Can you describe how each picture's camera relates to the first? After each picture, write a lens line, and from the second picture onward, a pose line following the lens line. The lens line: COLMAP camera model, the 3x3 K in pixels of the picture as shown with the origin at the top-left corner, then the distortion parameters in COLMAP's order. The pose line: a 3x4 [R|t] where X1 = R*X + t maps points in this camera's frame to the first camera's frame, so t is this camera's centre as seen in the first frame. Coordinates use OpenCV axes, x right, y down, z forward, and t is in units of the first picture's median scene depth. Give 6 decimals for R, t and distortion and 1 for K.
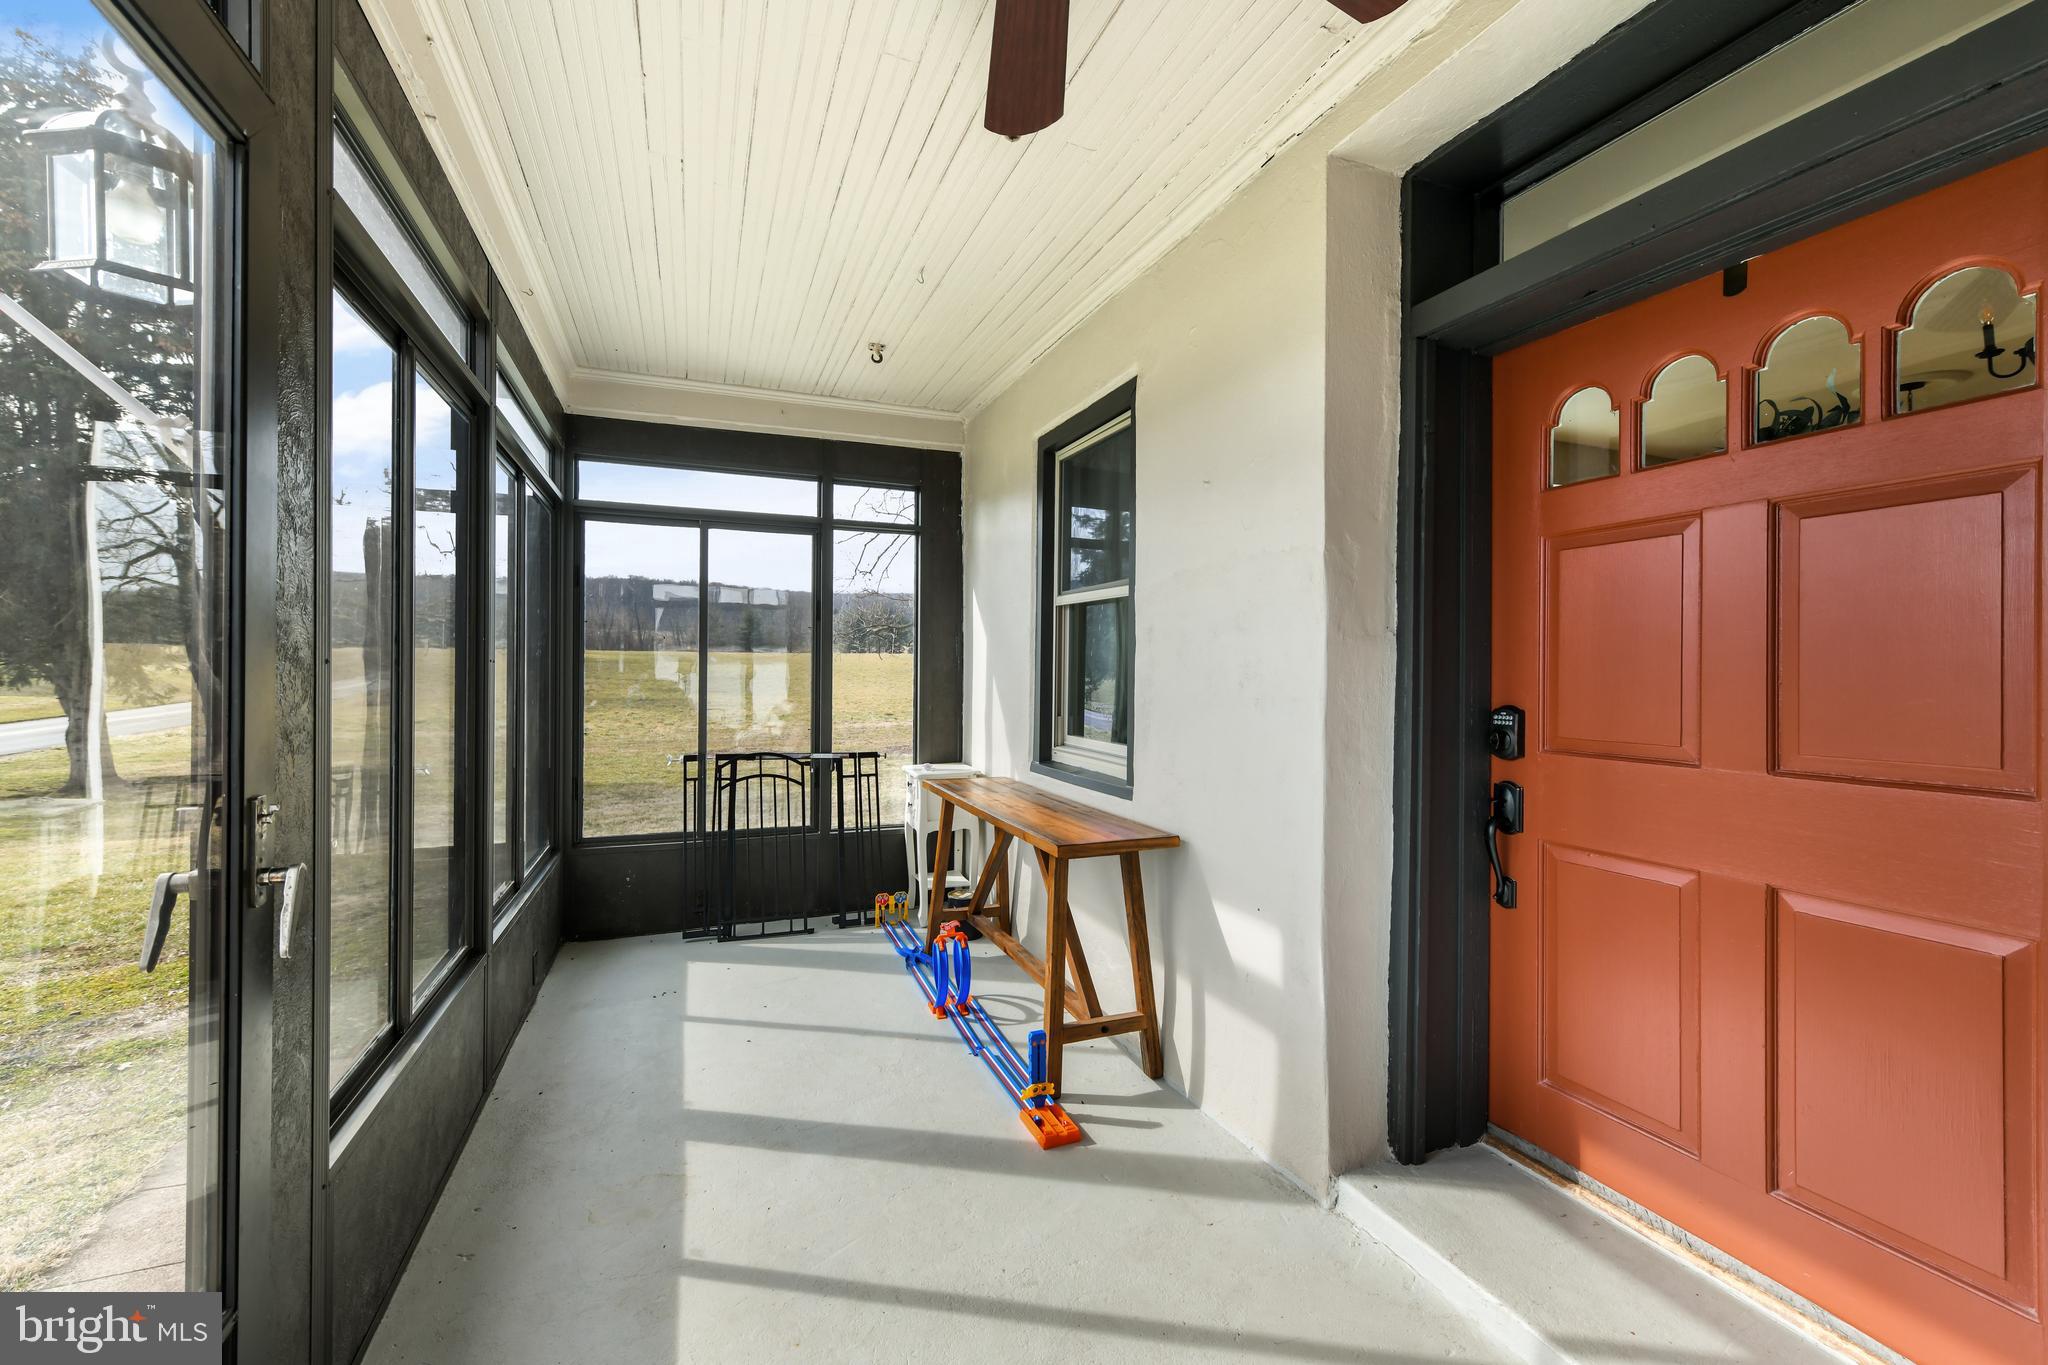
lens RADIAL K [[838.4, 0, 1022.1], [0, 838.4, 677.0], [0, 0, 1]] dist [0.003161, -0.000156]
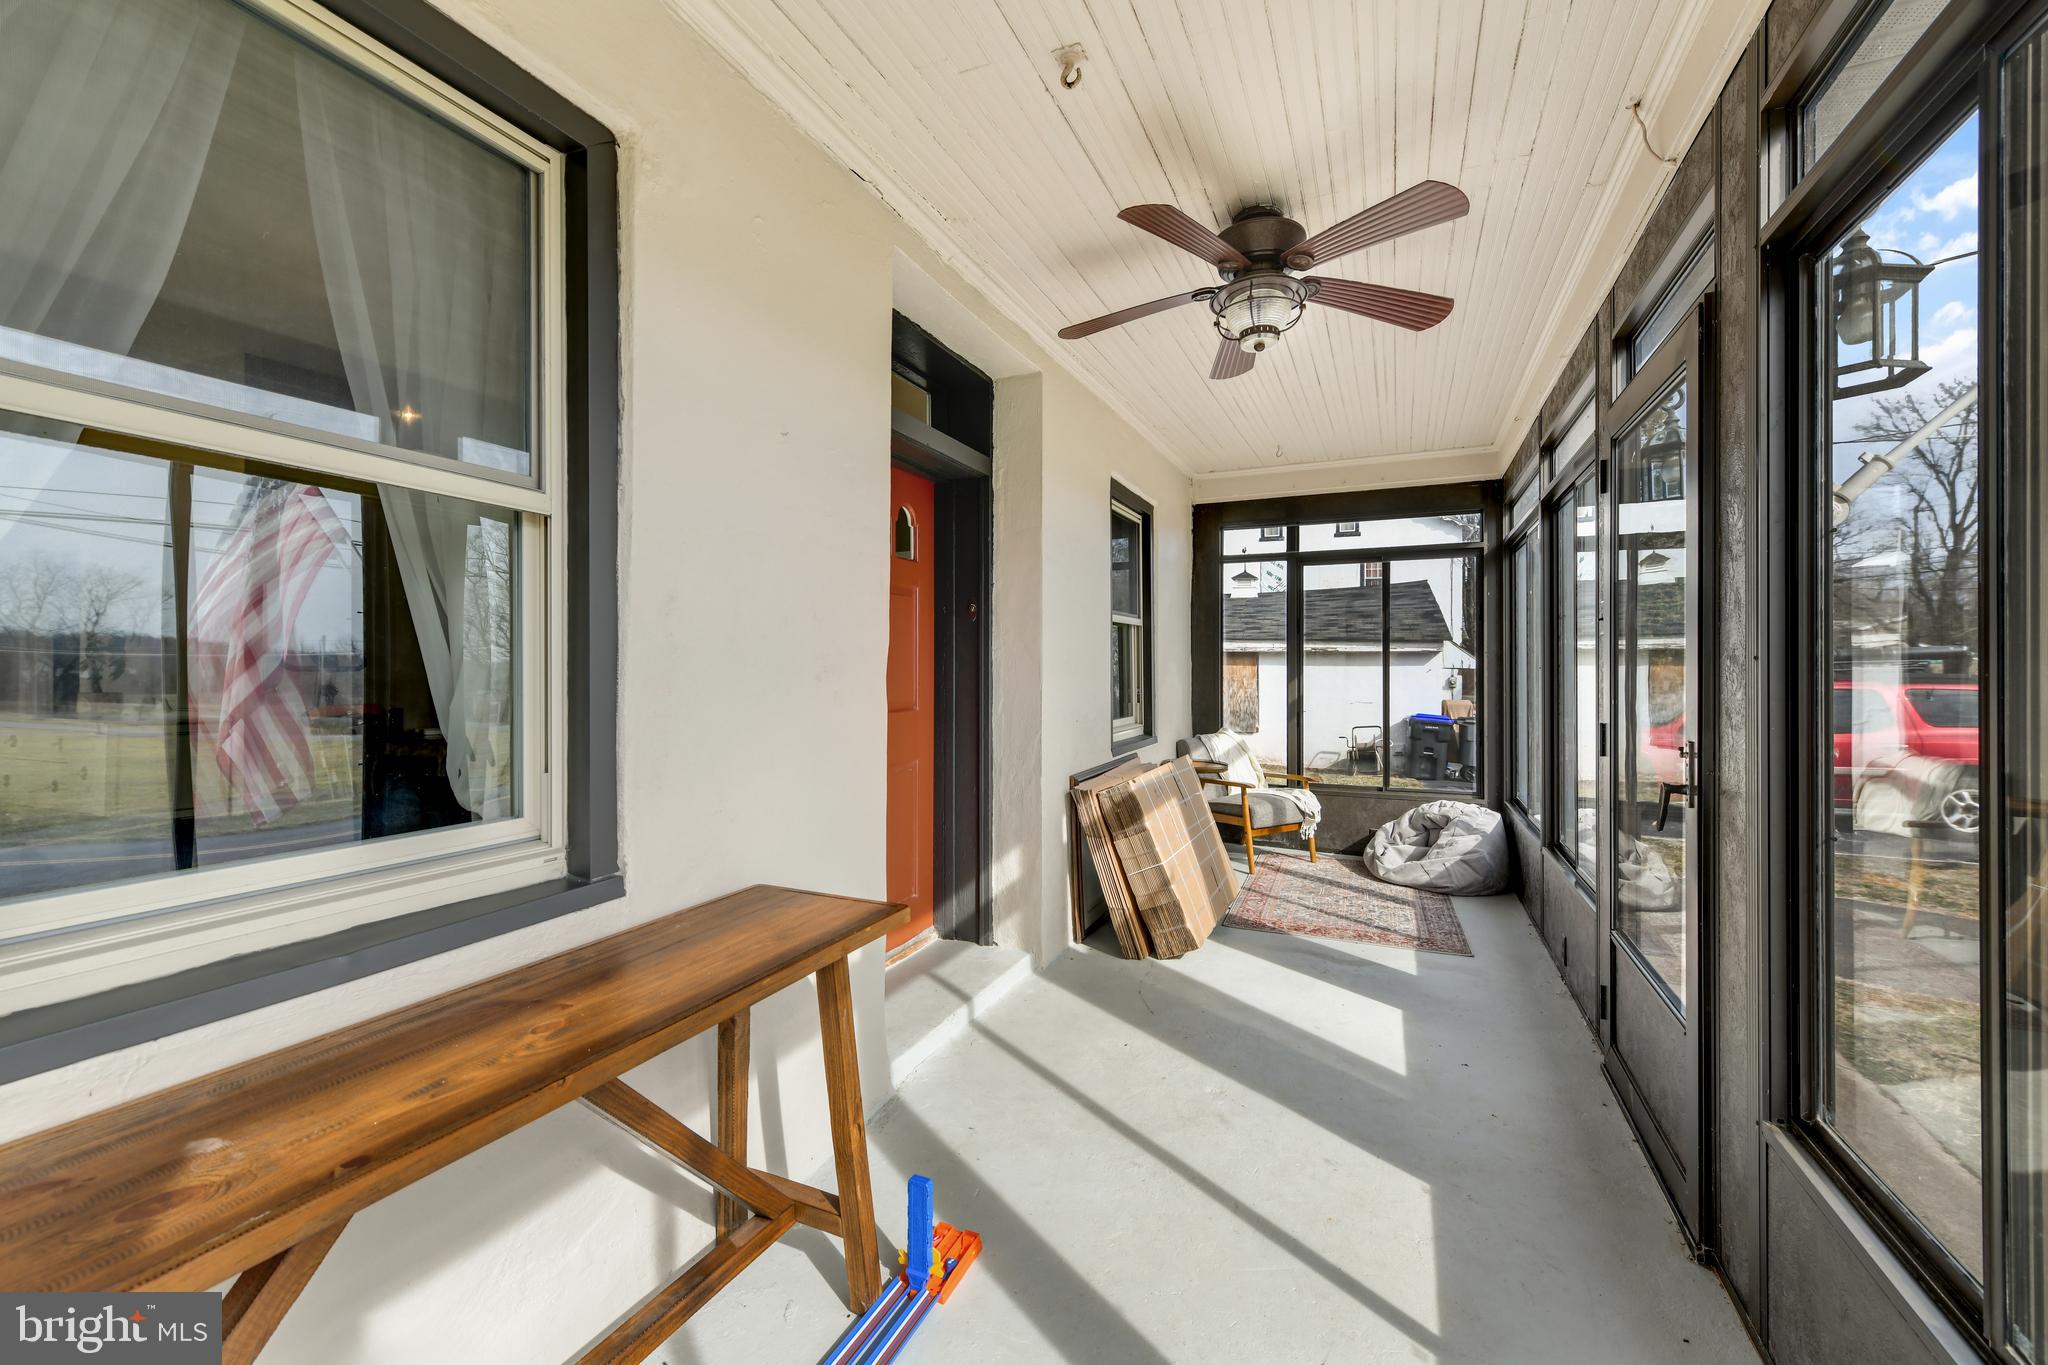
lens RADIAL K [[838.4, 0, 1022.1], [0, 838.4, 677.0], [0, 0, 1]] dist [0.003161, -0.000156]
pose [[-0.692931, -0.000234, 0.721004, -0.768773], [0.006054, 0.999963, 0.006143, 0.006396], [-0.720979, 0.008621, -0.692904, 1.995847]]
